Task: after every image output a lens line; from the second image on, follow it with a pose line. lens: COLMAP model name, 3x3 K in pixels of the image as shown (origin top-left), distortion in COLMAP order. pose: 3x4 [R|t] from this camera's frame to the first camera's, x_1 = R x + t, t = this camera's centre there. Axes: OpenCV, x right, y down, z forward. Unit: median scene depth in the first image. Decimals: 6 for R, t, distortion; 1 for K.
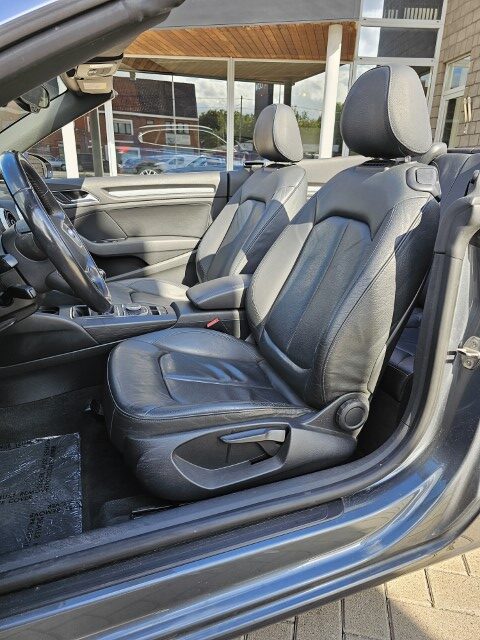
lens RADIAL K [[437.0, 0, 240.0], [0, 437.0, 320.0], [0, 0, 1]] dist [0.003525, 0.001274]
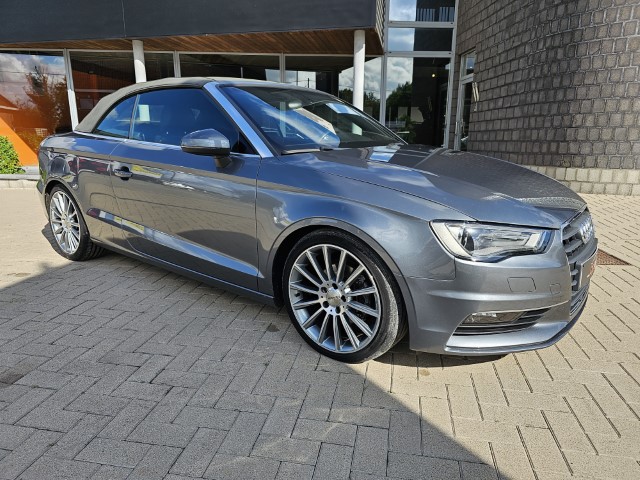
lens RADIAL K [[437.8, 0, 320.0], [0, 437.8, 240.0], [0, 0, 1]] dist [0.040644, -0.026413]
pose [[0.999824, -0.015526, 0.010520, 0.064200], [0.016671, 0.992723, -0.119263, 0.059467], [-0.008592, 0.119418, 0.992807, -0.147732]]
